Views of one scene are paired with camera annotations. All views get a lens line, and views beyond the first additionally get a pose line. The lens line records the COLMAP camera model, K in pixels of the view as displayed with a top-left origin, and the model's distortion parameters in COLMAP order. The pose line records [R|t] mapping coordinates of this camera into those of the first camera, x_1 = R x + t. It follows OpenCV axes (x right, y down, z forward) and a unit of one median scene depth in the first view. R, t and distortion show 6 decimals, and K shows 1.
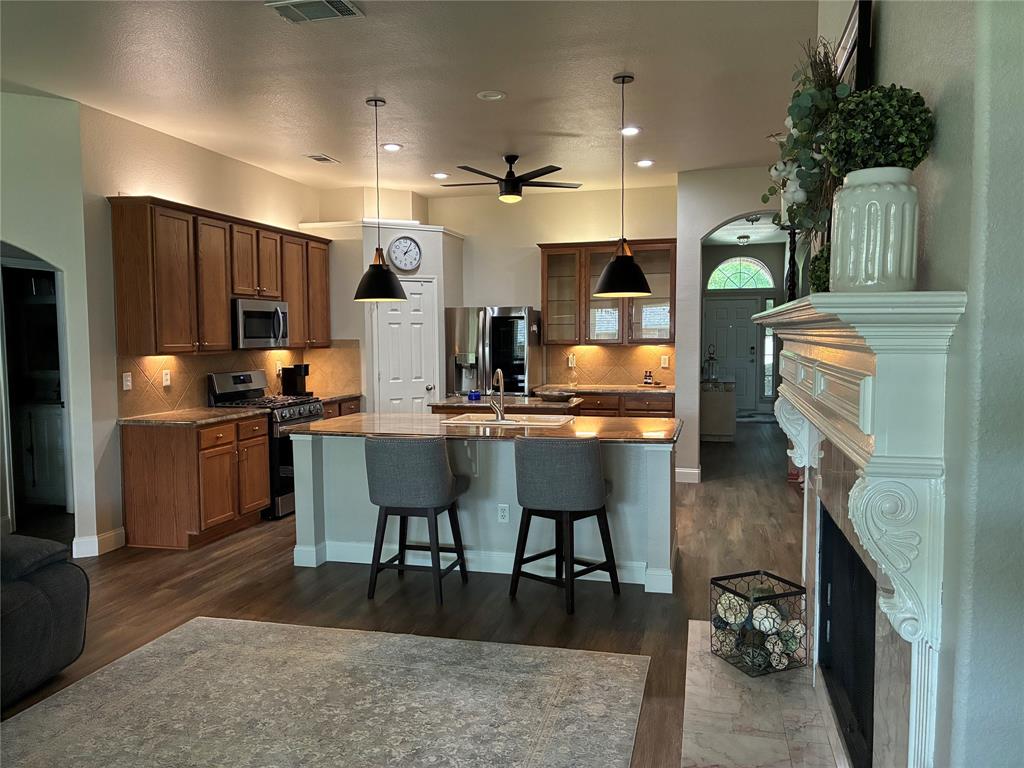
lens RADIAL K [[775.9, 0, 517.6], [0, 775.9, 386.3], [0, 0, 1]] dist [0.034489, -0.052954]
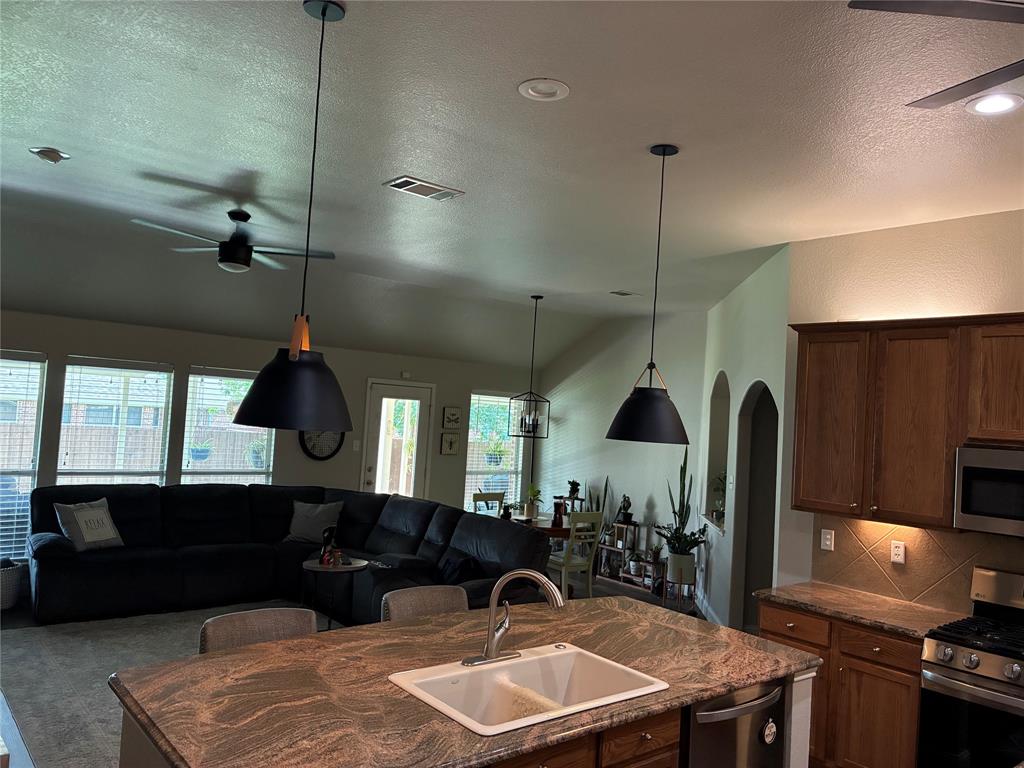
lens RADIAL K [[775.9, 0, 518.1], [0, 775.9, 386.1], [0, 0, 1]] dist [0.034489, -0.052954]
pose [[-0.586979, -0.061853, -0.807236, 0.355031], [-0.116577, 0.993144, 0.008671, -0.128176], [0.801165, 0.099195, -0.590165, 1.112786]]
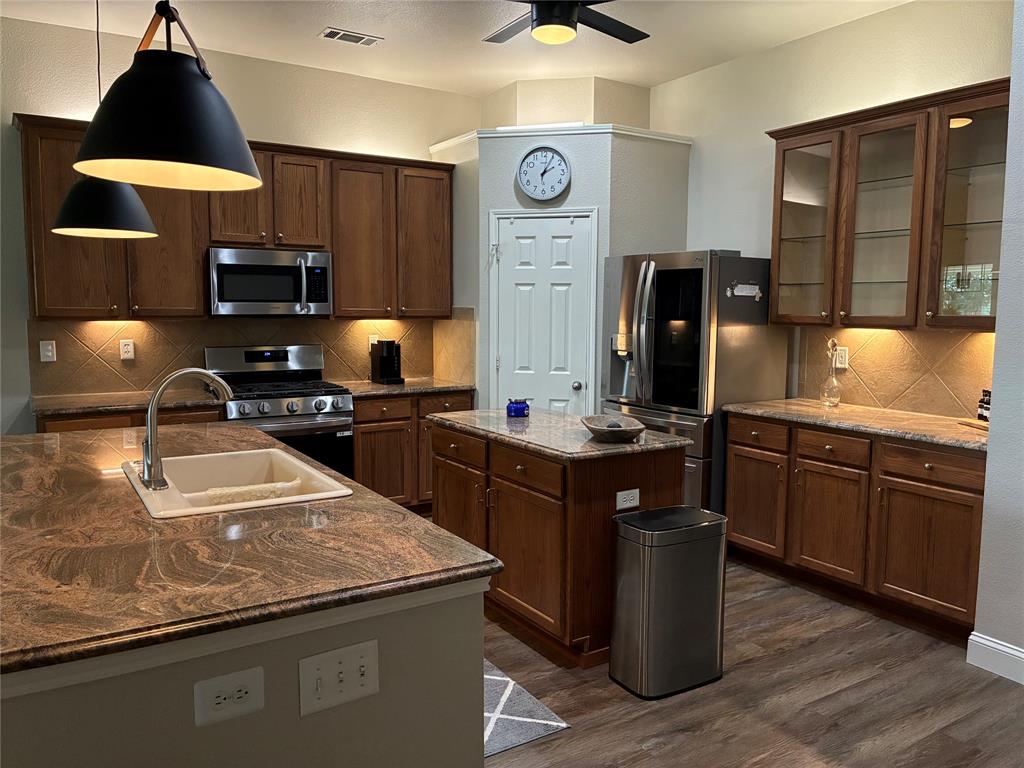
lens RADIAL K [[775.9, 0, 516.8], [0, 775.9, 381.0], [0, 0, 1]] dist [0.034489, -0.052954]
pose [[0.724818, 0.080323, -0.684242, 0.380854], [-0.060737, 0.996763, 0.052670, -0.044044], [0.686258, 0.003383, 0.727350, 0.682083]]
